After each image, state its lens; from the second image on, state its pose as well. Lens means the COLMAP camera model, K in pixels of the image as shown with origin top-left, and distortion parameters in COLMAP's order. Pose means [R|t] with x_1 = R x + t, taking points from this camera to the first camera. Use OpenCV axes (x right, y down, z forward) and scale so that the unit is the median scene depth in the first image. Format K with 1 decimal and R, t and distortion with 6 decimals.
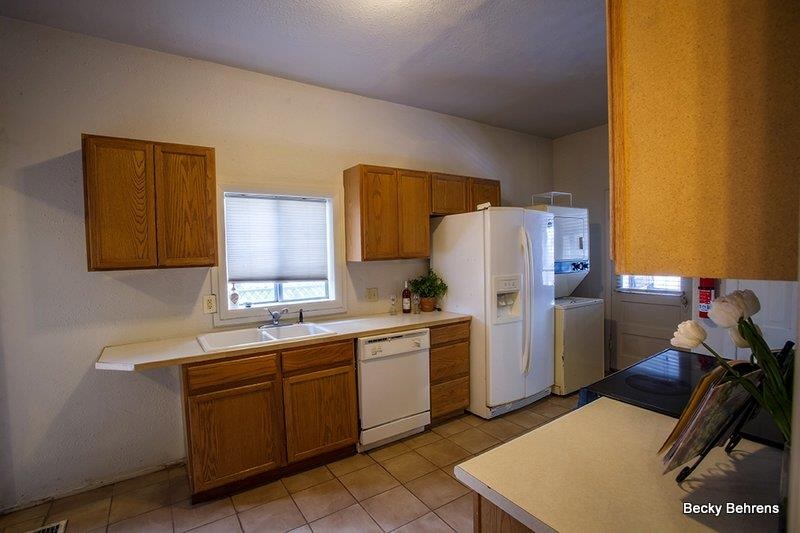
lens RADIAL K [[390.9, 0, 395.9], [0, 390.9, 267.4], [0, 0, 1]] dist [-0.027150, 0.000638]
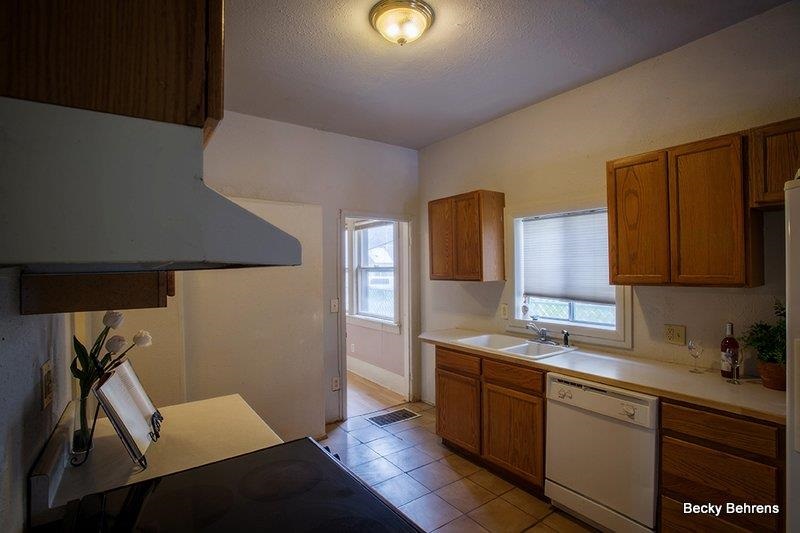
lens RADIAL K [[390.9, 0, 396.9], [0, 390.9, 260.6], [0, 0, 1]] dist [-0.027150, 0.000638]
pose [[0.041257, 0.003779, -0.999141, 0.703210], [-0.031577, 0.999498, 0.002476, -0.055386], [0.998649, 0.031448, 0.041356, 0.567211]]
